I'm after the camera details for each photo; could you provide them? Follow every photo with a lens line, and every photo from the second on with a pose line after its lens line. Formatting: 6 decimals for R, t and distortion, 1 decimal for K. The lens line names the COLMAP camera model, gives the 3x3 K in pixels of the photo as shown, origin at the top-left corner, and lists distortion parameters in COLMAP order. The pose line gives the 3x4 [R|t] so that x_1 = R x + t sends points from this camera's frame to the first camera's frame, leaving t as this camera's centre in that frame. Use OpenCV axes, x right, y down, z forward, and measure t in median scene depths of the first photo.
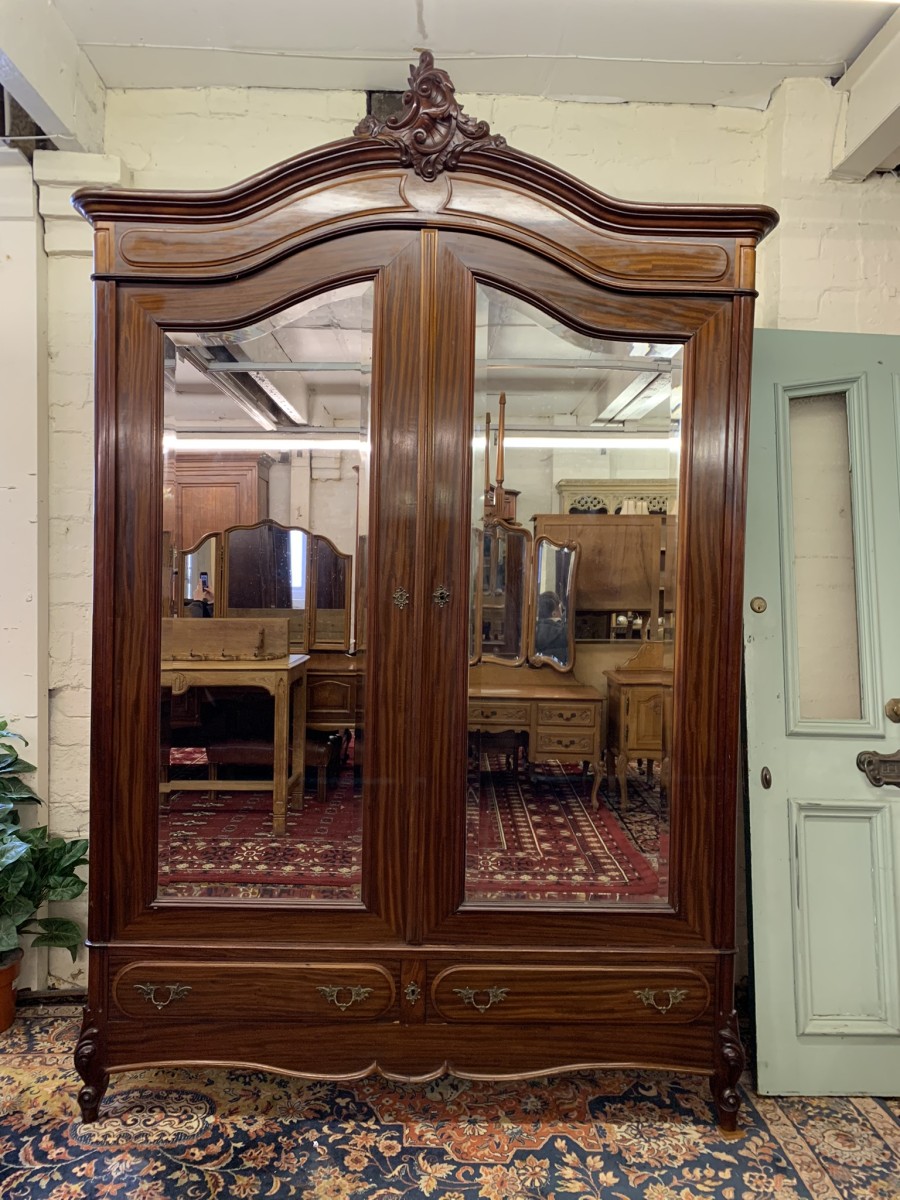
lens RADIAL K [[917.4, 0, 454.3], [0, 917.4, 605.5], [0, 0, 1]] dist [0.017306, -0.014636]
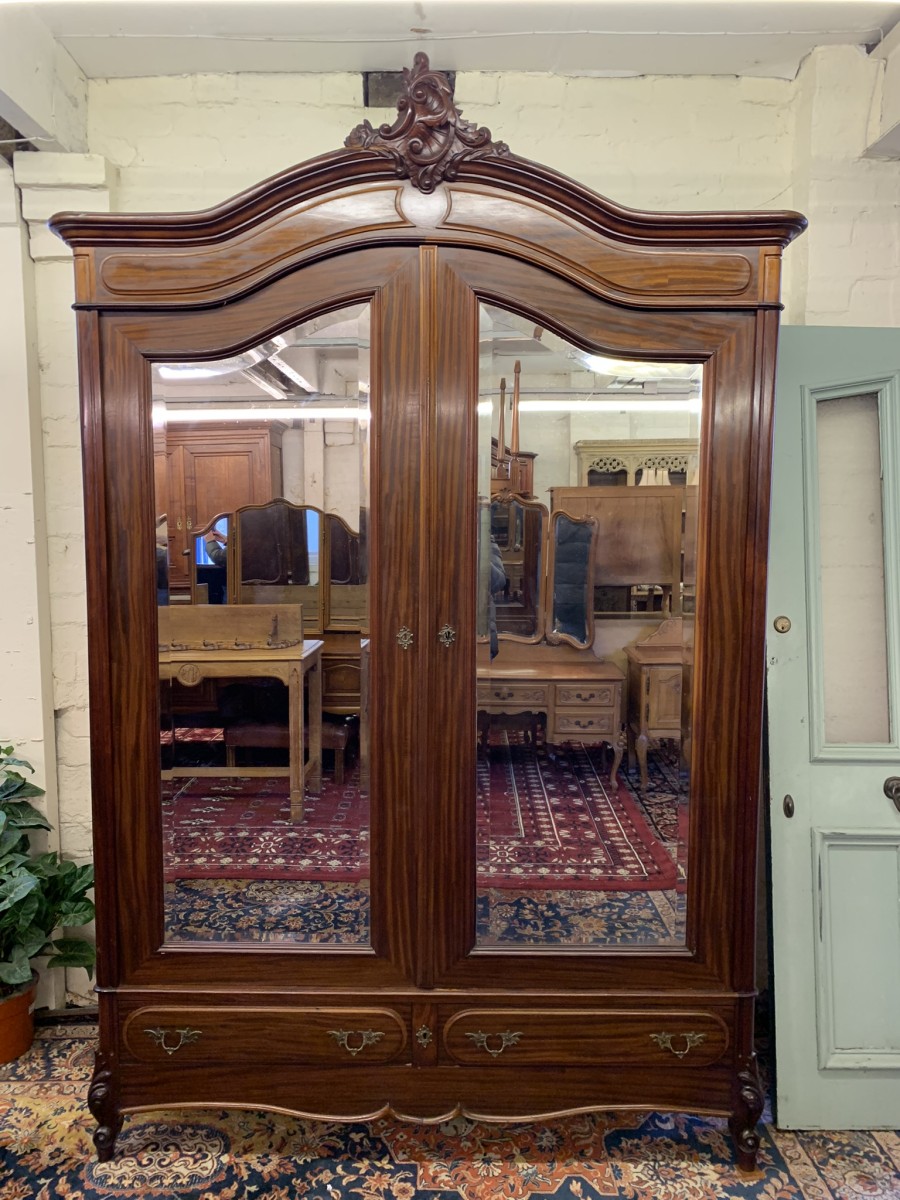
lens RADIAL K [[917.4, 0, 448.6], [0, 917.4, 601.3], [0, 0, 1]] dist [0.017306, -0.014636]
pose [[0.999452, -0.013504, -0.030205, 0.016966], [0.015399, 0.997870, 0.063393, -0.107026], [0.029285, -0.063824, 0.997531, 0.047284]]
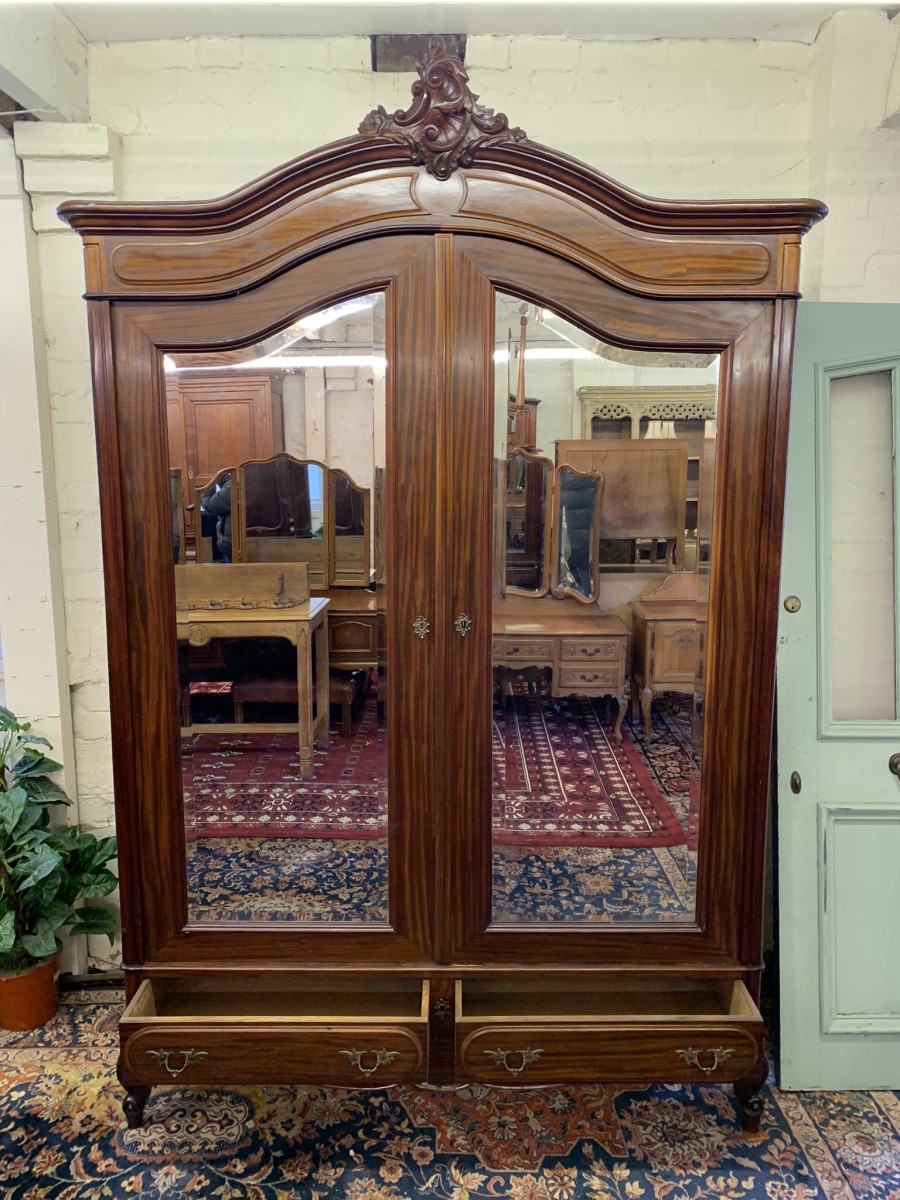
lens RADIAL K [[917.4, 0, 453.6], [0, 917.4, 583.7], [0, 0, 1]] dist [0.017306, -0.014636]
pose [[0.999594, -0.015732, -0.023760, -0.000576], [0.018451, 0.992728, 0.118955, -0.169135], [0.021716, -0.119345, 0.992615, 0.045363]]
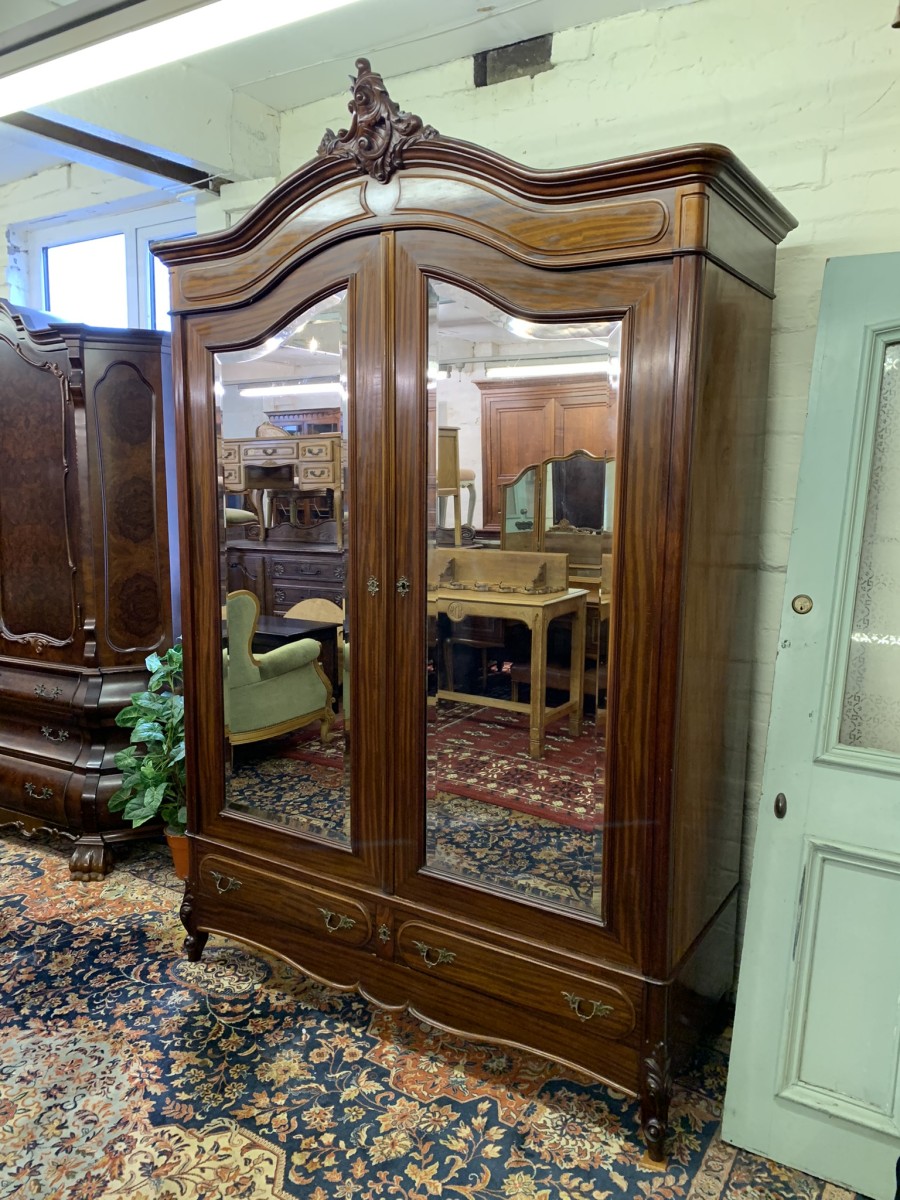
lens RADIAL K [[917.4, 0, 453.9], [0, 917.4, 601.1], [0, 0, 1]] dist [0.017306, -0.014636]
pose [[0.834476, 0.068634, -0.546754, 0.620333], [-0.007895, 0.993600, 0.112677, -0.113552], [0.550988, -0.089709, 0.829677, 0.148277]]
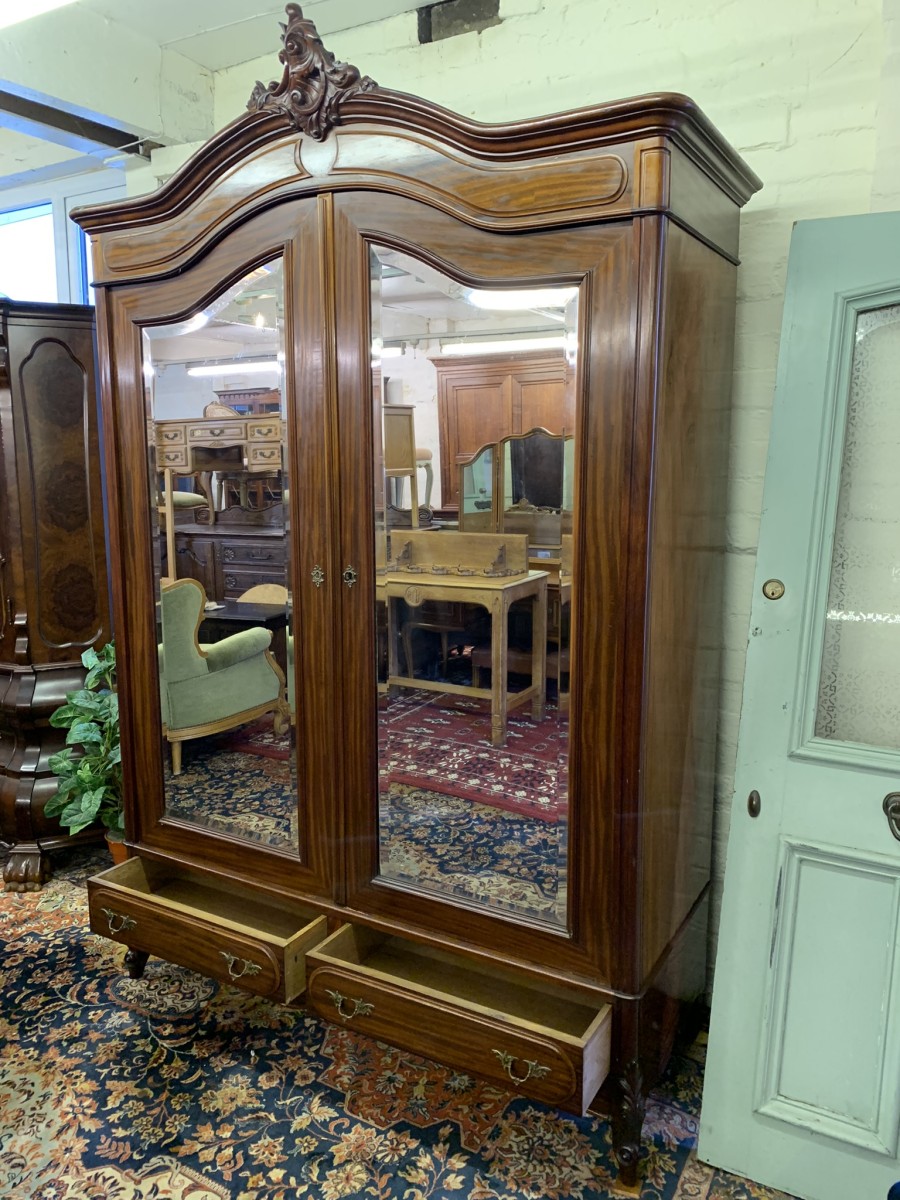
lens RADIAL K [[917.4, 0, 449.7], [0, 917.4, 584.9], [0, 0, 1]] dist [0.017306, -0.014636]
pose [[0.855307, 0.057337, -0.514940, 0.591078], [0.004647, 0.992969, 0.118284, -0.117918], [0.518101, -0.103562, 0.849027, 0.214881]]
